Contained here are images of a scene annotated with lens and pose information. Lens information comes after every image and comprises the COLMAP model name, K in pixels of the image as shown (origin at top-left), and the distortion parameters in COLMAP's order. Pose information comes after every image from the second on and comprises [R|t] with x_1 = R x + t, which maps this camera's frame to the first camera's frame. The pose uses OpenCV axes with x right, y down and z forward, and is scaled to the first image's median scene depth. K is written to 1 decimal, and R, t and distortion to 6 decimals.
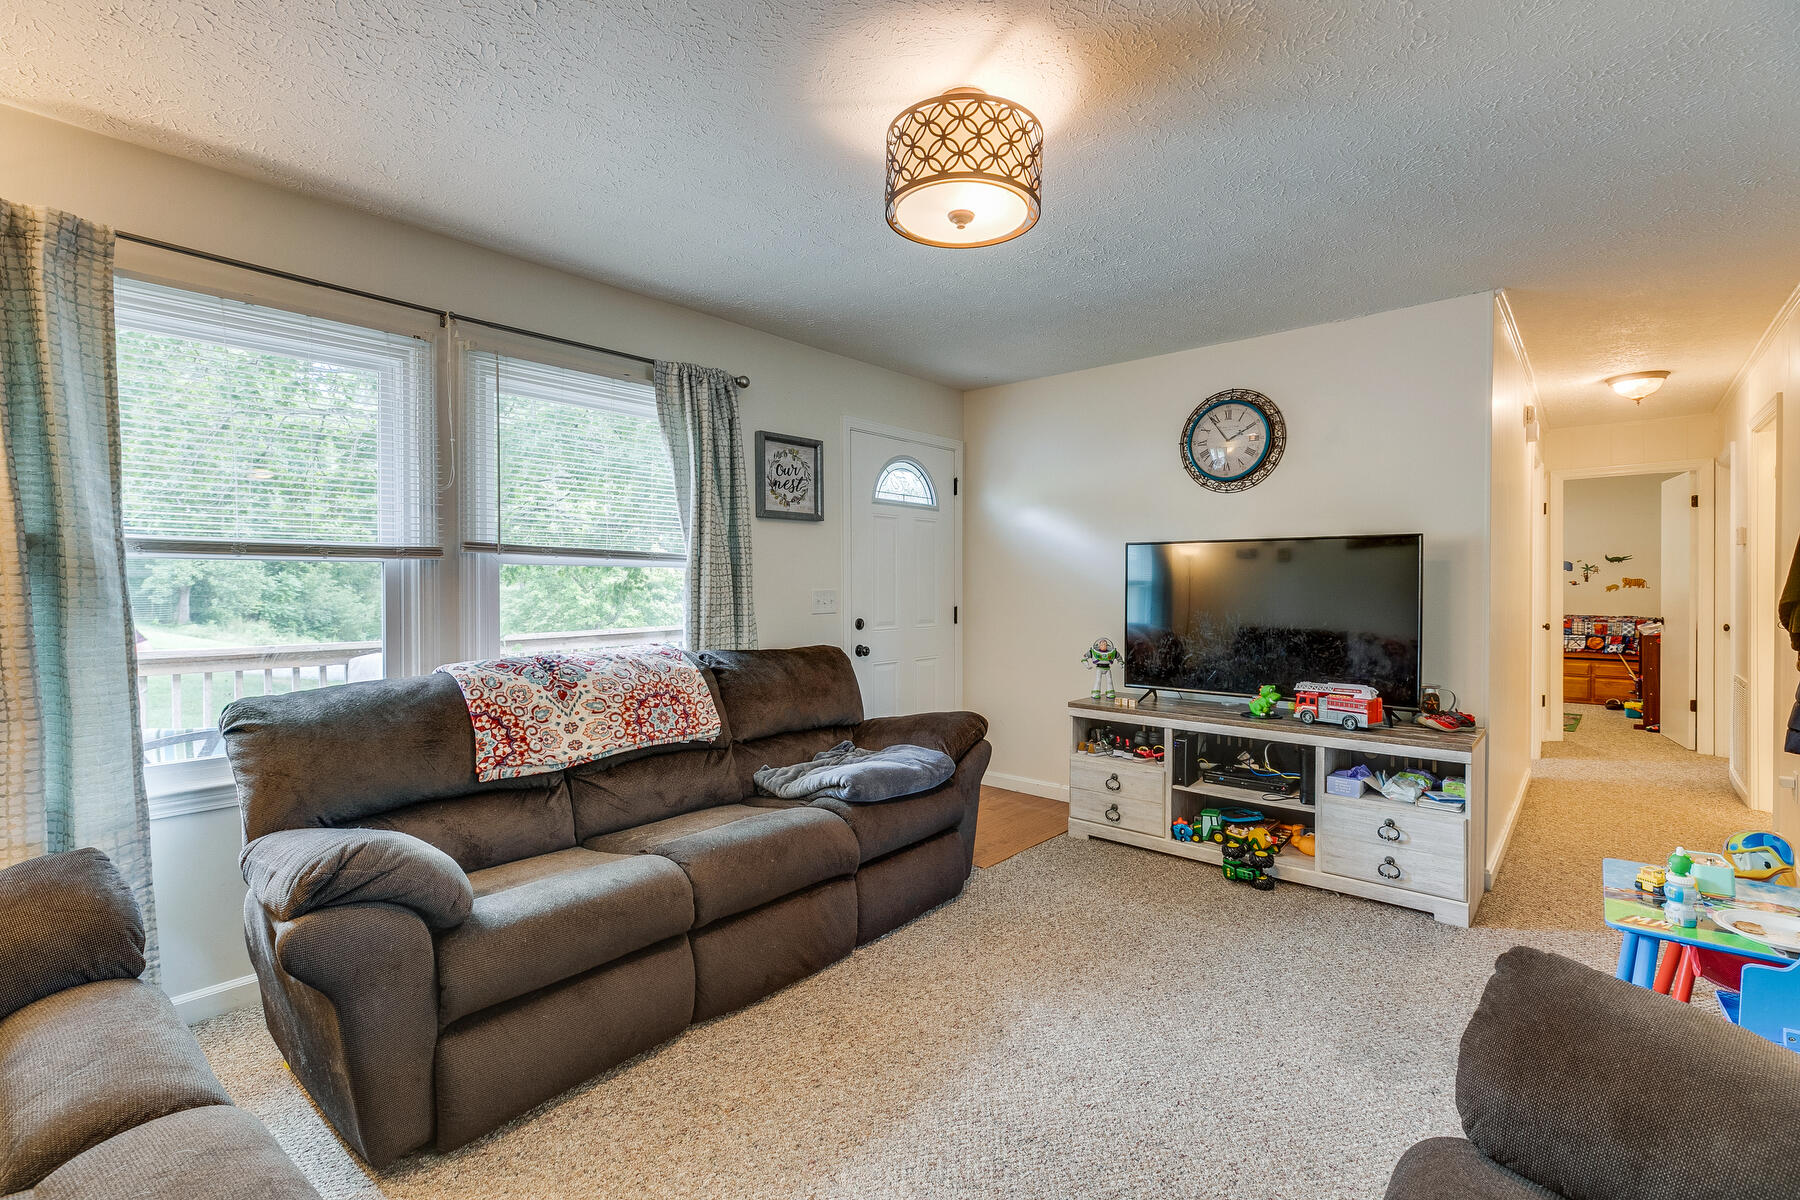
lens RADIAL K [[804.3, 0, 891.6], [0, 804.3, 592.5], [0, 0, 1]] dist [0.002011, 0.000068]
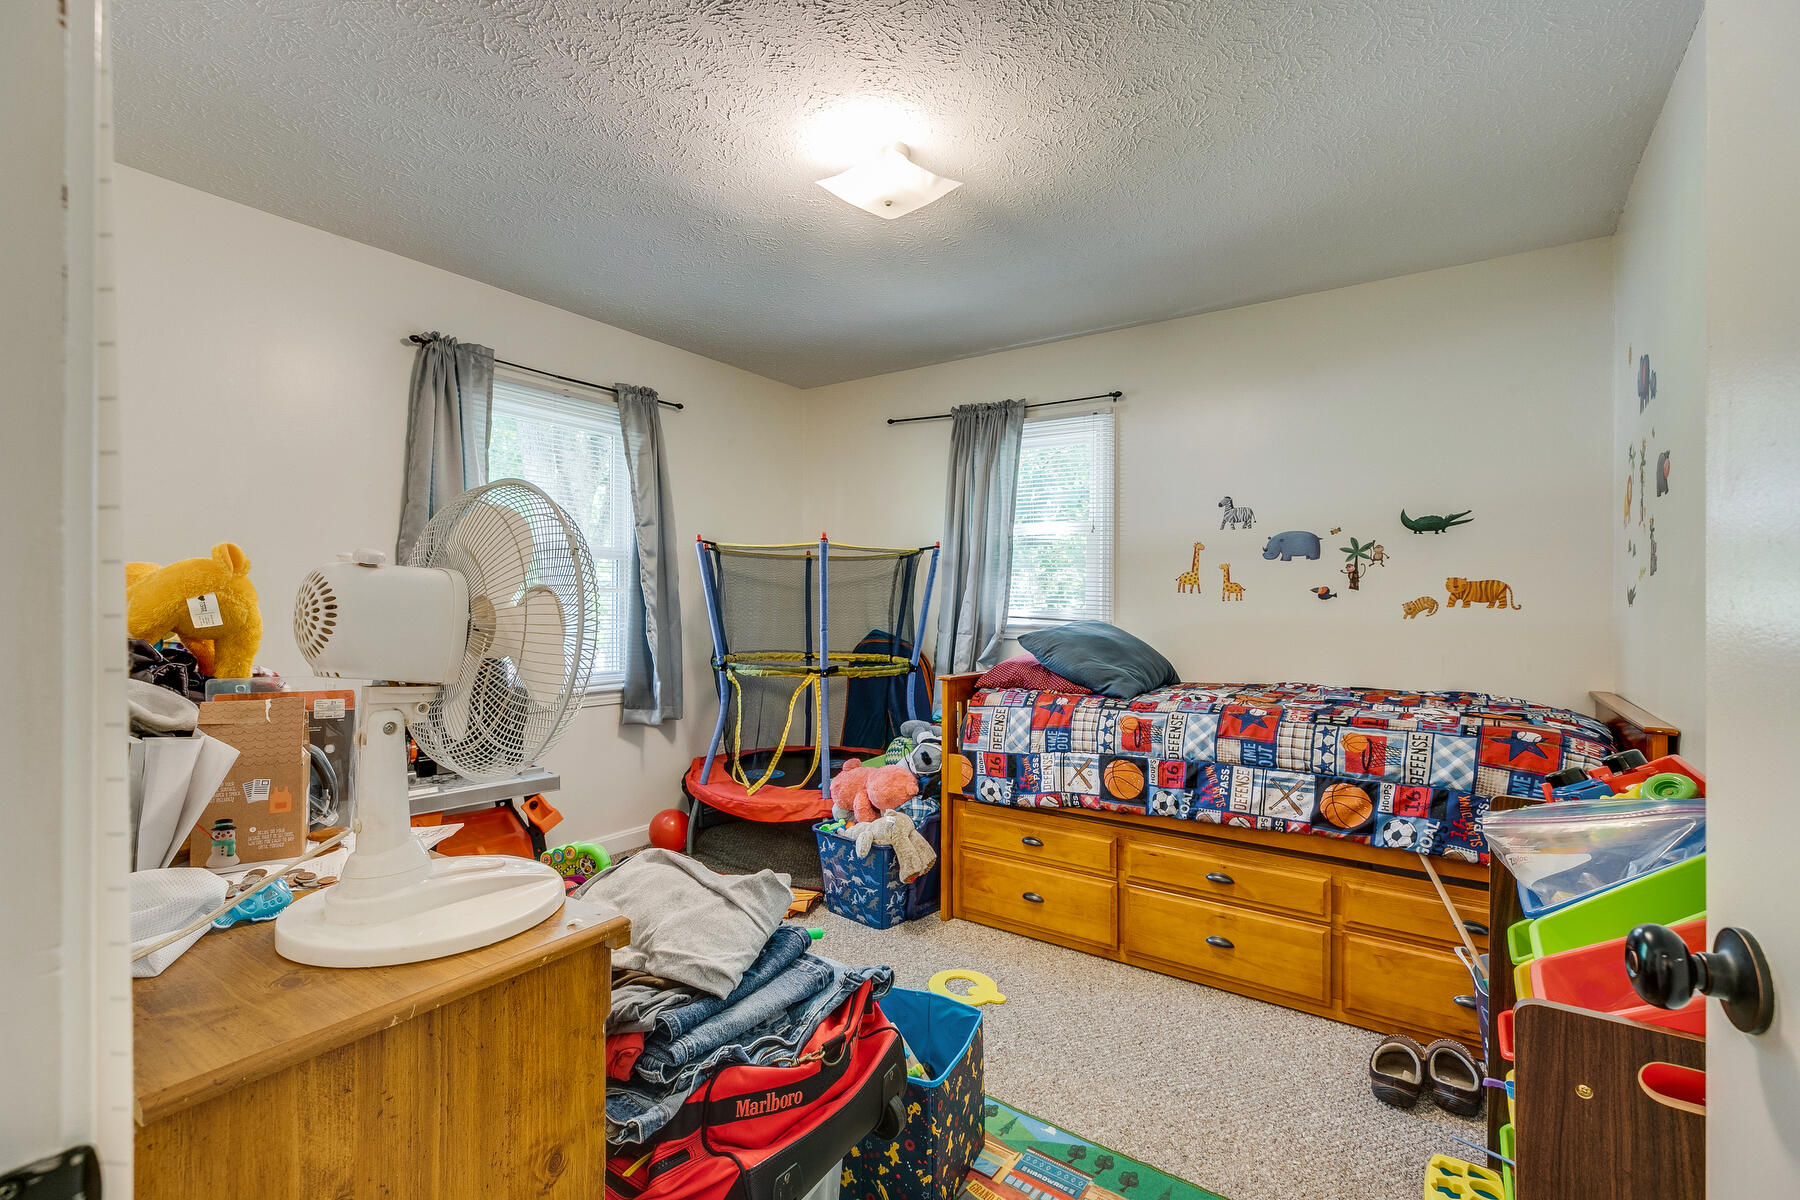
lens RADIAL K [[804.3, 0, 894.4], [0, 804.3, 600.5], [0, 0, 1]] dist [0.002011, 0.000068]
pose [[0.994167, 0.010979, 0.107290, 0.684643], [-0.009661, 0.999871, -0.012793, -0.002298], [-0.107416, 0.011682, 0.994146, 0.736509]]
